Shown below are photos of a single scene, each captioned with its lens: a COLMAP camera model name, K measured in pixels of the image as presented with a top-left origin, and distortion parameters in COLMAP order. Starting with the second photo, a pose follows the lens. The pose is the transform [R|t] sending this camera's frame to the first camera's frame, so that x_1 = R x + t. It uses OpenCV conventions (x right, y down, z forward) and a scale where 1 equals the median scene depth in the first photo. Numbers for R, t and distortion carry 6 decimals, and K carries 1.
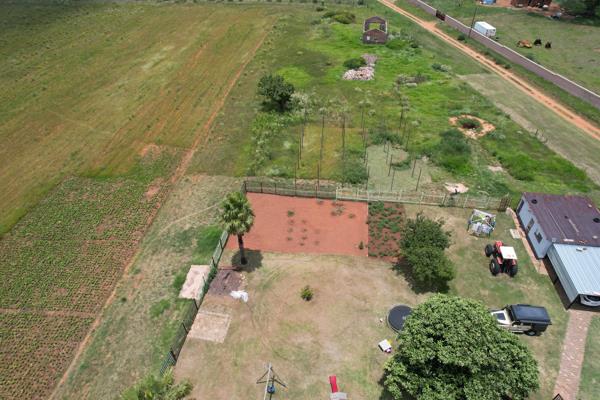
lens RADIAL K [[384.9, 0, 301.0], [0, 384.9, 200.2], [0, 0, 1]] dist [-0.079618, 0.070284]
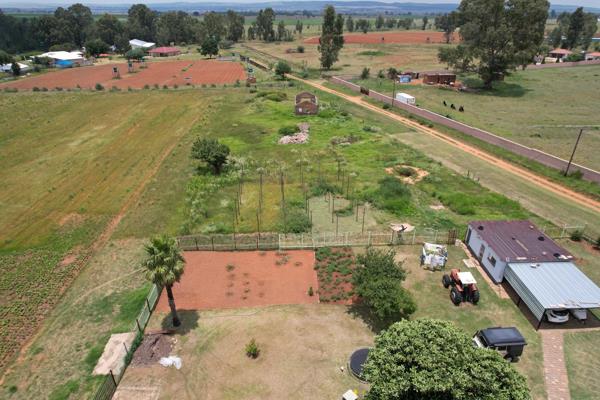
lens RADIAL K [[384.9, 0, 301.0], [0, 384.9, 200.2], [0, 0, 1]] dist [-0.079618, 0.070284]
pose [[0.987052, -0.070818, 0.143921, 0.016371], [0.102035, 0.969529, -0.222718, 0.086459], [-0.123763, 0.234519, 0.964201, 0.072117]]
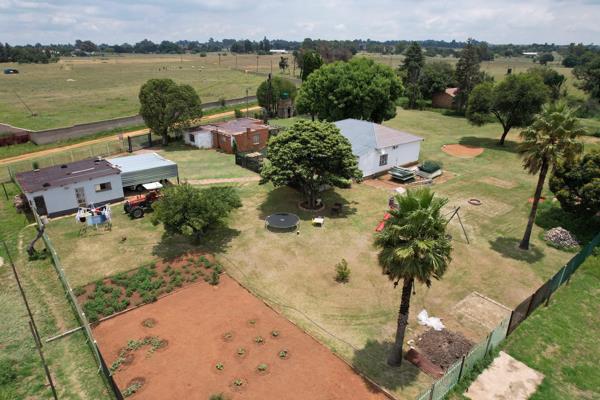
lens RADIAL K [[384.9, 0, 301.0], [0, 384.9, 200.2], [0, 0, 1]] dist [-0.079618, 0.070284]
pose [[-0.744916, -0.245969, 0.620161, -0.238586], [0.428323, 0.536367, 0.727221, -0.270908], [-0.511508, 0.807347, -0.294194, 0.804278]]
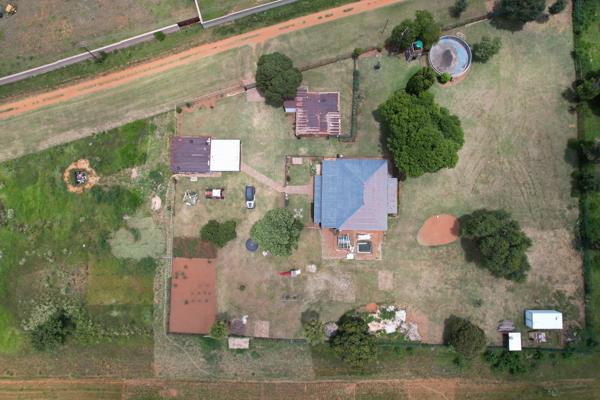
lens RADIAL K [[384.9, 0, 301.0], [0, 384.9, 200.2], [0, 0, 1]] dist [-0.079618, 0.070284]
pose [[-0.107853, -0.990750, 0.082355, 0.206479], [0.645476, -0.006780, 0.763750, -0.833683], [-0.756127, 0.135531, 0.640237, -0.489675]]
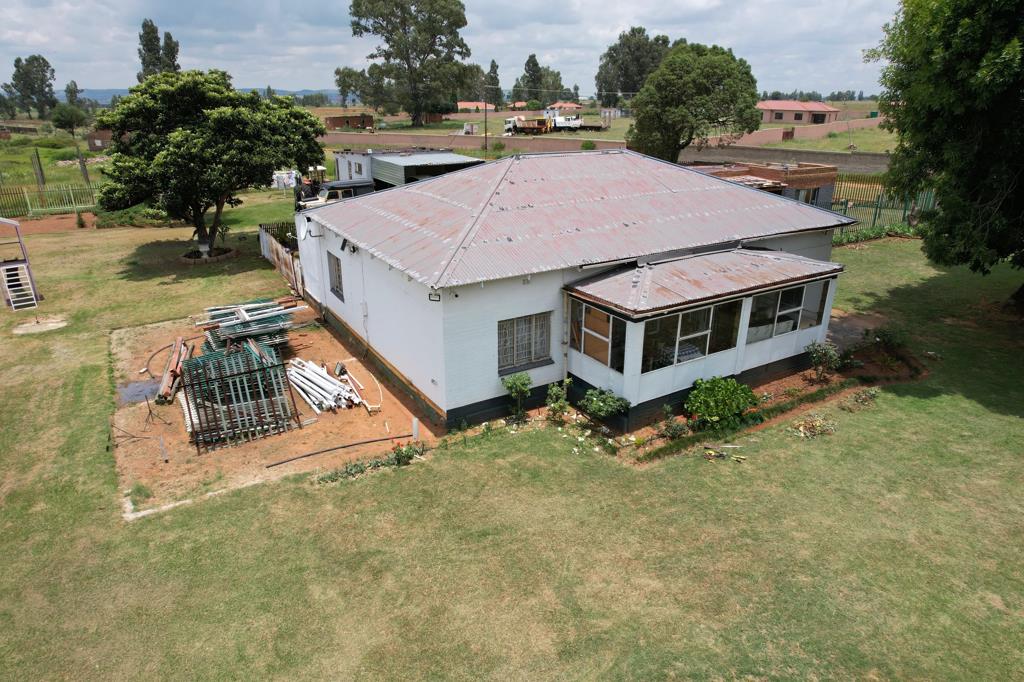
lens RADIAL K [[656.9, 0, 513.7], [0, 656.9, 341.3], [0, 0, 1]] dist [-0.079618, 0.070284]
pose [[0.777646, -0.218508, 0.589510, 0.048621], [0.405270, 0.891072, -0.204322, 0.585038], [-0.480649, 0.397800, 0.781493, 0.014490]]
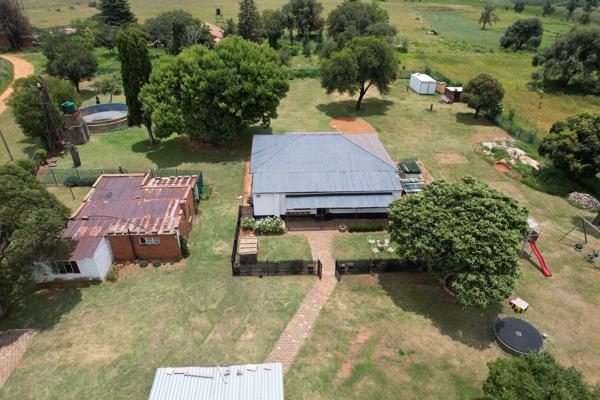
lens RADIAL K [[384.9, 0, 301.0], [0, 384.9, 200.2], [0, 0, 1]] dist [-0.079618, 0.070284]
pose [[-0.981938, 0.090161, -0.166342, 0.502172], [-0.128878, 0.324946, 0.936910, -0.247929], [0.138525, 0.941425, -0.307457, 0.607361]]
